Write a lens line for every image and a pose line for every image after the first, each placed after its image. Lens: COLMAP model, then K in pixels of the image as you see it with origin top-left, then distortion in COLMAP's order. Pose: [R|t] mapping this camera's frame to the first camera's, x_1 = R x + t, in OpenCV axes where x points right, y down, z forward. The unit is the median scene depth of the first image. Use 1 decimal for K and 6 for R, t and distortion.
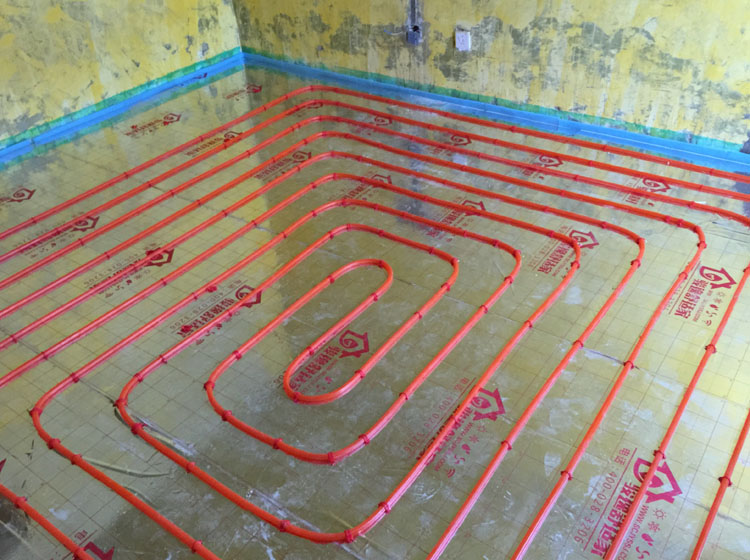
lens RADIAL K [[671.7, 0, 373.5], [0, 671.7, 283.7], [0, 0, 1]] dist [0.055313, -0.064562]
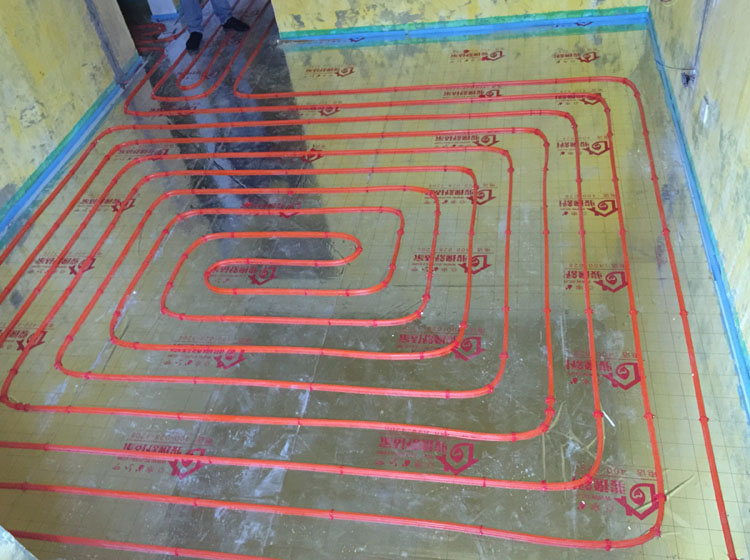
lens RADIAL K [[671.7, 0, 376.6], [0, 671.7, 279.9], [0, 0, 1]] dist [0.055313, -0.064562]
pose [[0.439452, 0.612180, -0.657357, 0.630707], [-0.429496, 0.785933, 0.444795, -0.396650], [0.788933, 0.086867, 0.608308, 0.205118]]
